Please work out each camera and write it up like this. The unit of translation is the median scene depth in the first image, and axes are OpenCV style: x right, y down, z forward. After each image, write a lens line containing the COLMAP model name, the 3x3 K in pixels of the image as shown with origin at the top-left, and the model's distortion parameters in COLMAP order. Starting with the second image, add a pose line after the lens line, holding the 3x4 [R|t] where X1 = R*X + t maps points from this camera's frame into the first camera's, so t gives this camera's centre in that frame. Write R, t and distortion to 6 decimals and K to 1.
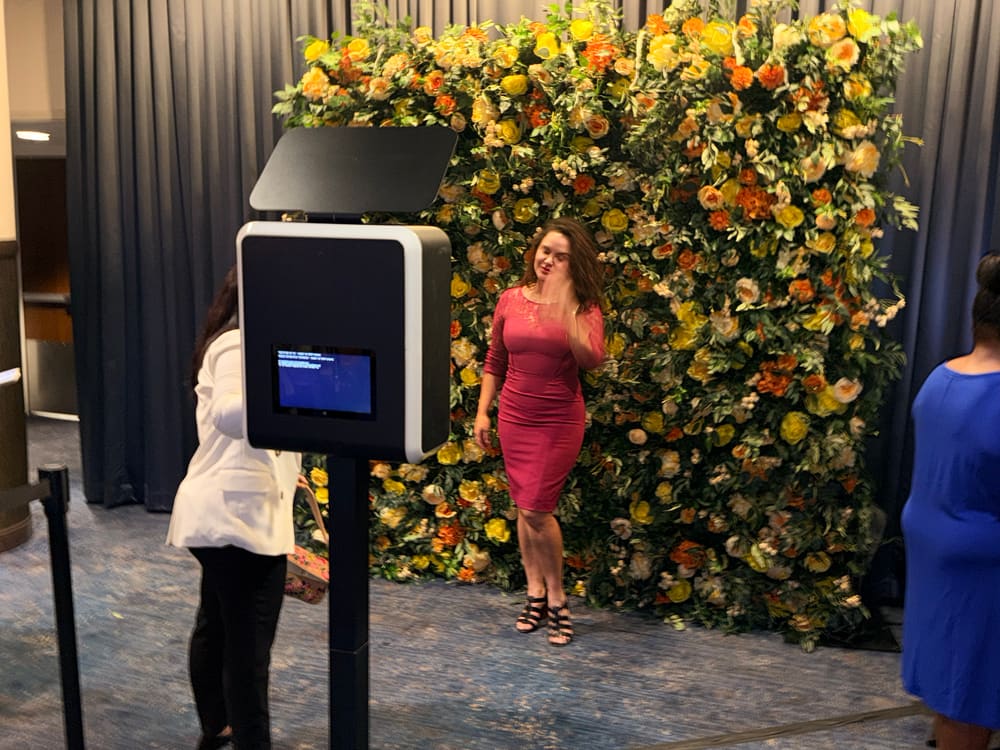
lens RADIAL K [[963.9, 0, 519.4], [0, 963.9, 398.6], [0, 0, 1]] dist [0.215938, -0.433085]
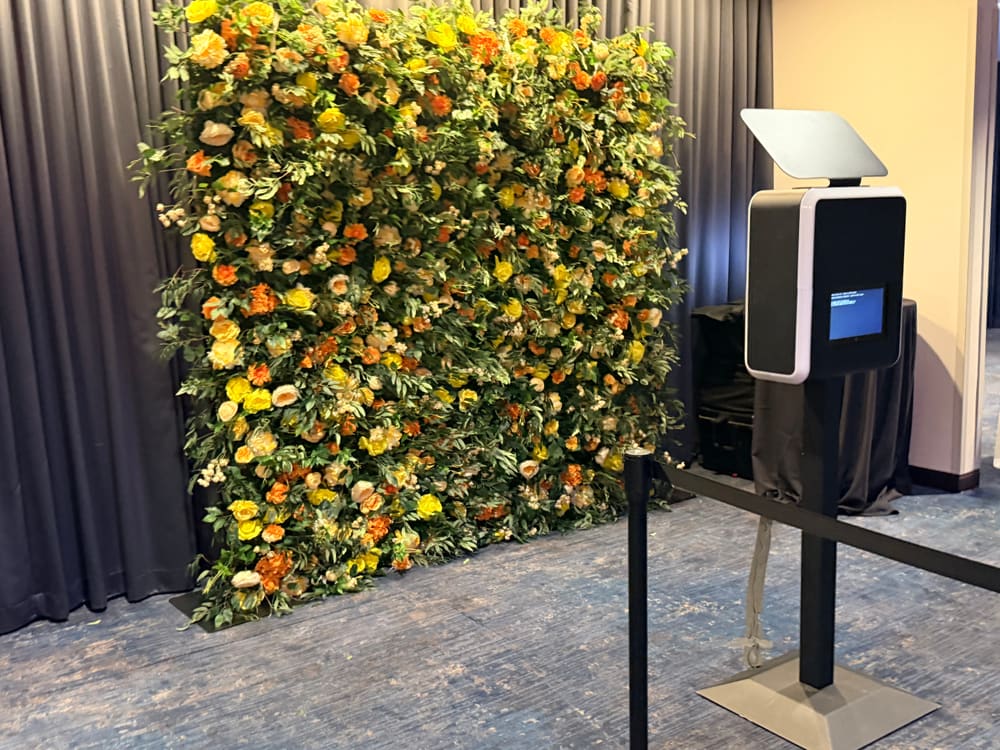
lens RADIAL K [[966.8, 0, 501.4], [0, 966.8, 383.3], [0, 0, 1]] dist [0.221094, -0.454104]
pose [[0.593218, -0.173574, 0.786107, -0.860240], [0.179807, 0.980379, 0.080782, -0.066097], [-0.784705, 0.093426, 0.612789, 0.342636]]
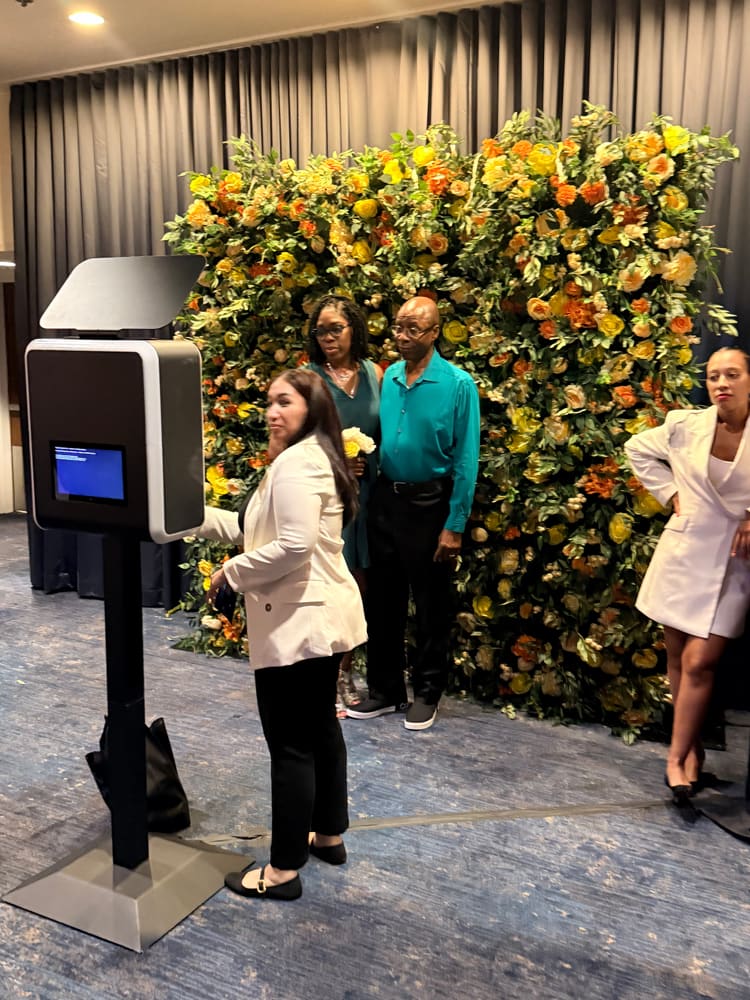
lens RADIAL K [[966.8, 0, 375.0], [0, 966.8, 500.0], [0, 0, 1]] dist [0.221094, -0.454104]
pose [[0.985605, 0.011830, -0.168652, 0.199763], [-0.013470, 0.999872, -0.008580, 0.012608], [0.168529, 0.010728, 0.985638, -0.069110]]
